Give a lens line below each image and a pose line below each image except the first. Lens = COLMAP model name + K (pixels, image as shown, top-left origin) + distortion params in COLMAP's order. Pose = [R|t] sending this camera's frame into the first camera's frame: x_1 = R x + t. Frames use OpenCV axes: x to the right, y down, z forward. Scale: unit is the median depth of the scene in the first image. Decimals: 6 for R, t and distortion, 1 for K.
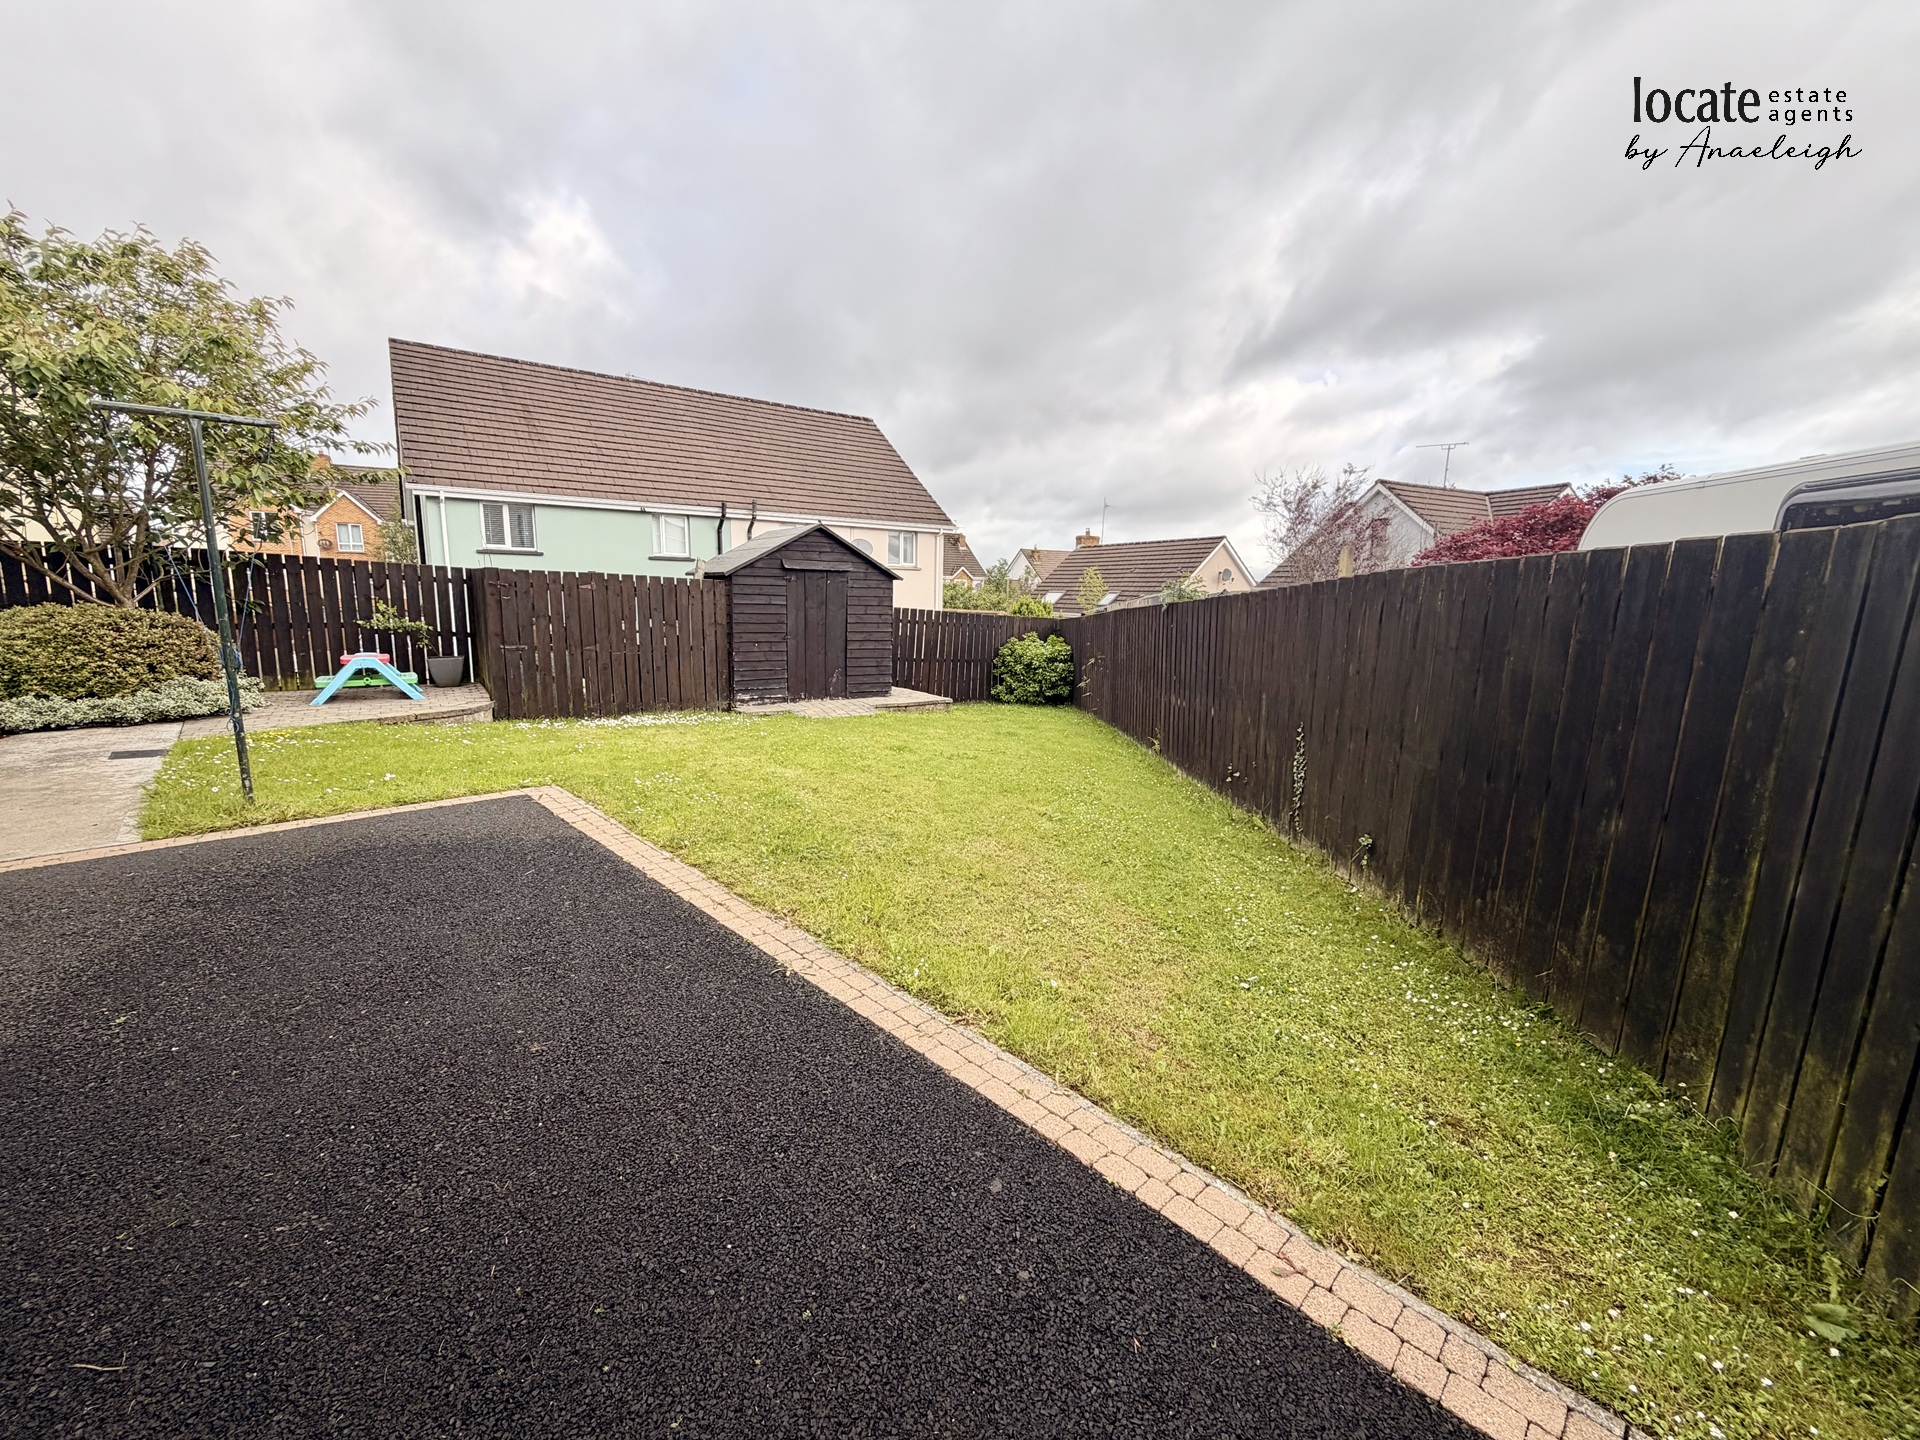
lens RADIAL K [[765.3, 0, 952.4], [0, 765.3, 725.5], [0, 0, 1]] dist [-0.003808, 0.000563]
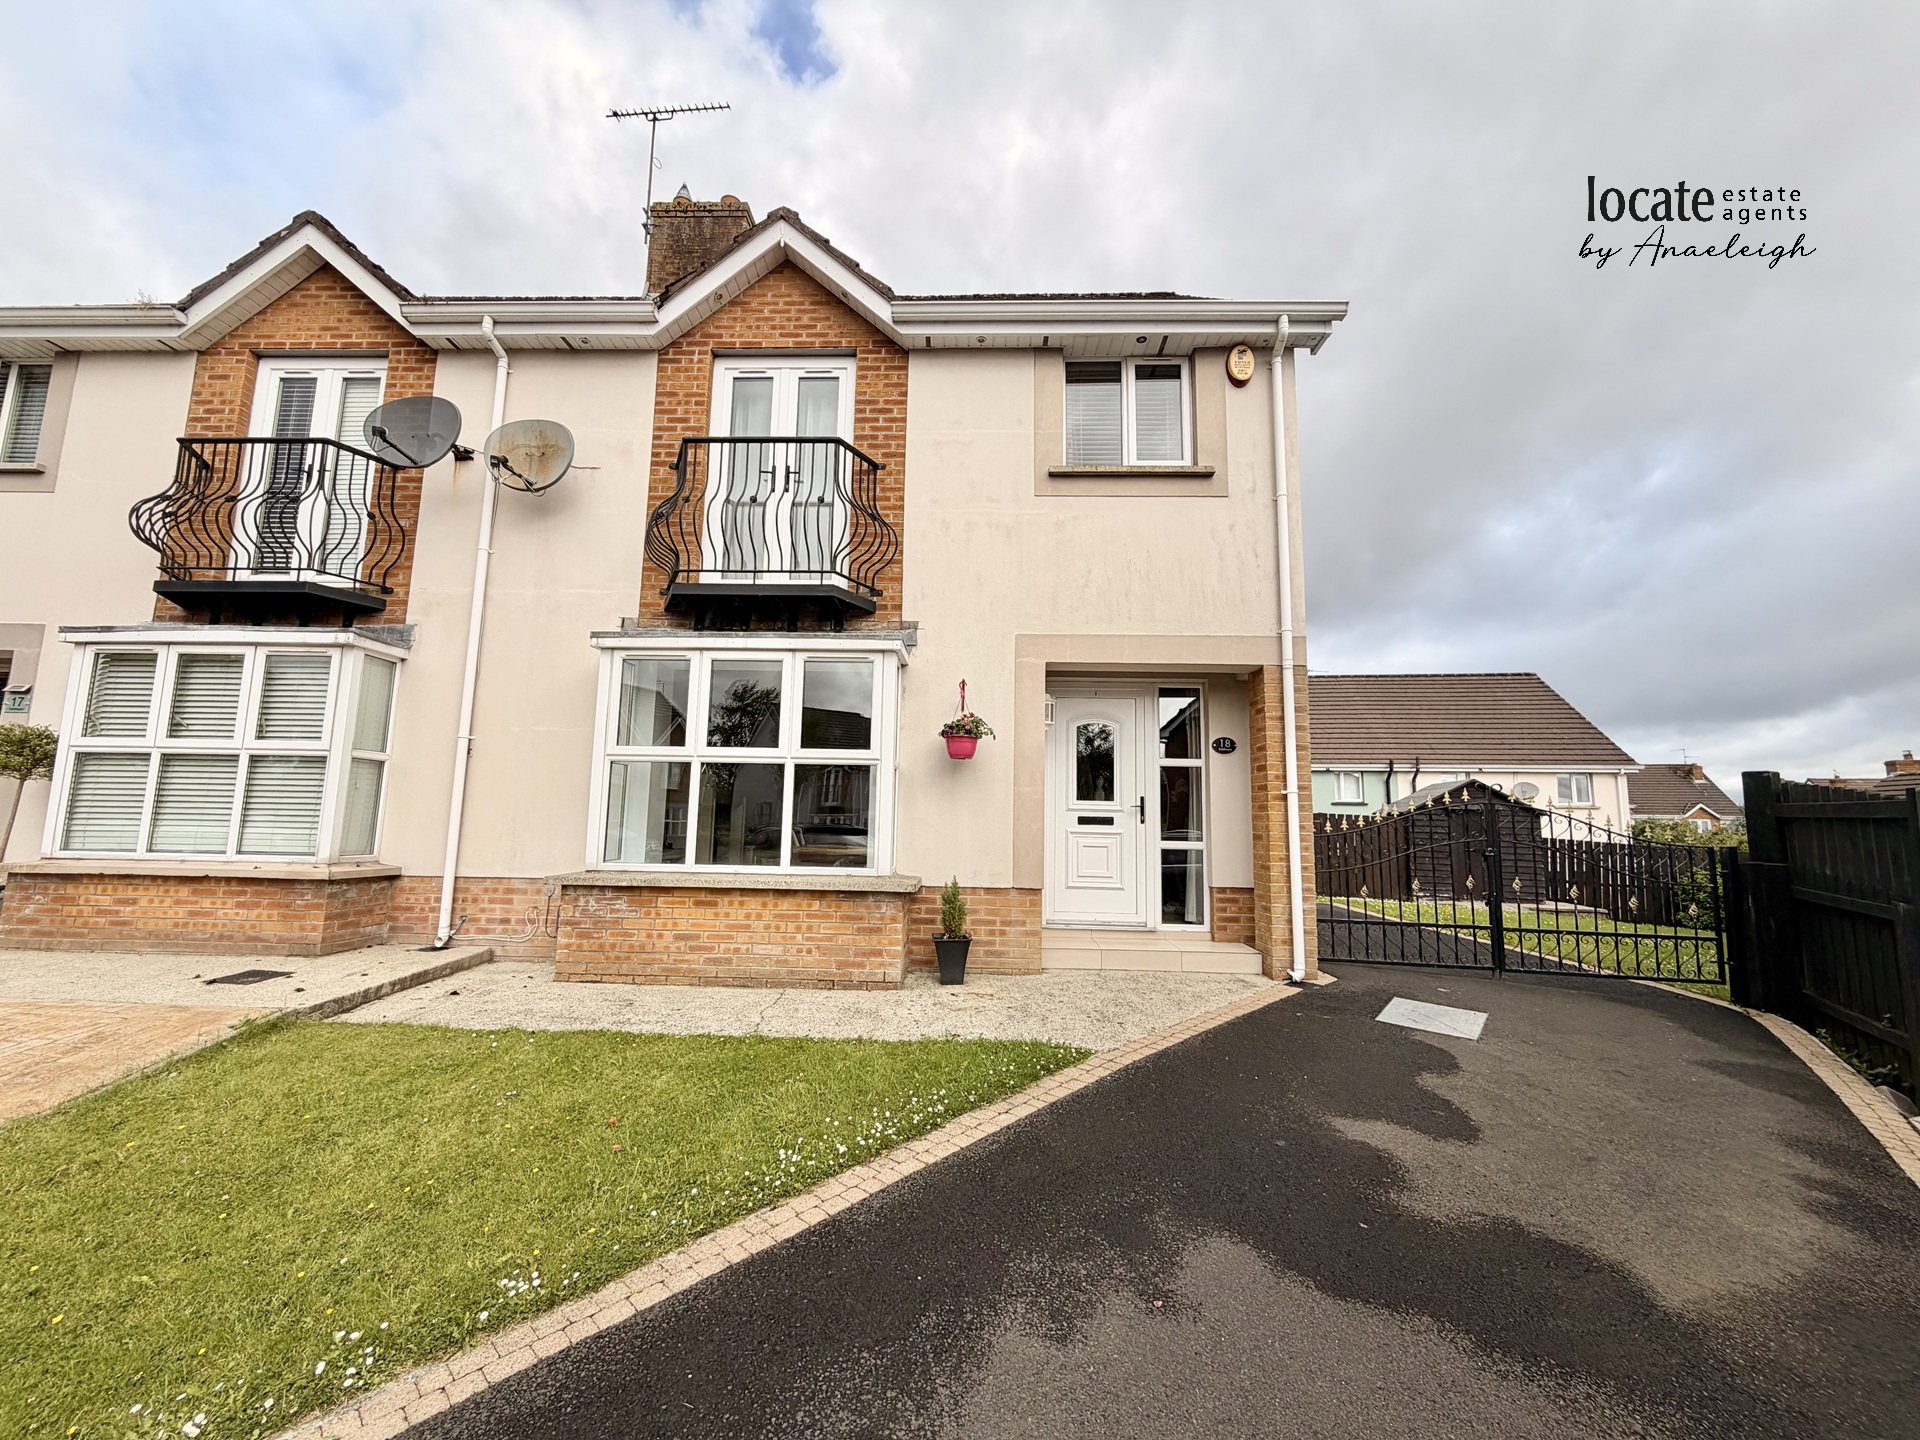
lens RADIAL K [[765.3, 0, 952.4], [0, 765.3, 725.5], [0, 0, 1]] dist [-0.003808, 0.000563]
pose [[0.707963, -0.092334, -0.700187, 0.087526], [-0.128182, 0.958152, -0.255958, 0.079276], [0.694519, 0.270960, 0.666501, -0.396182]]
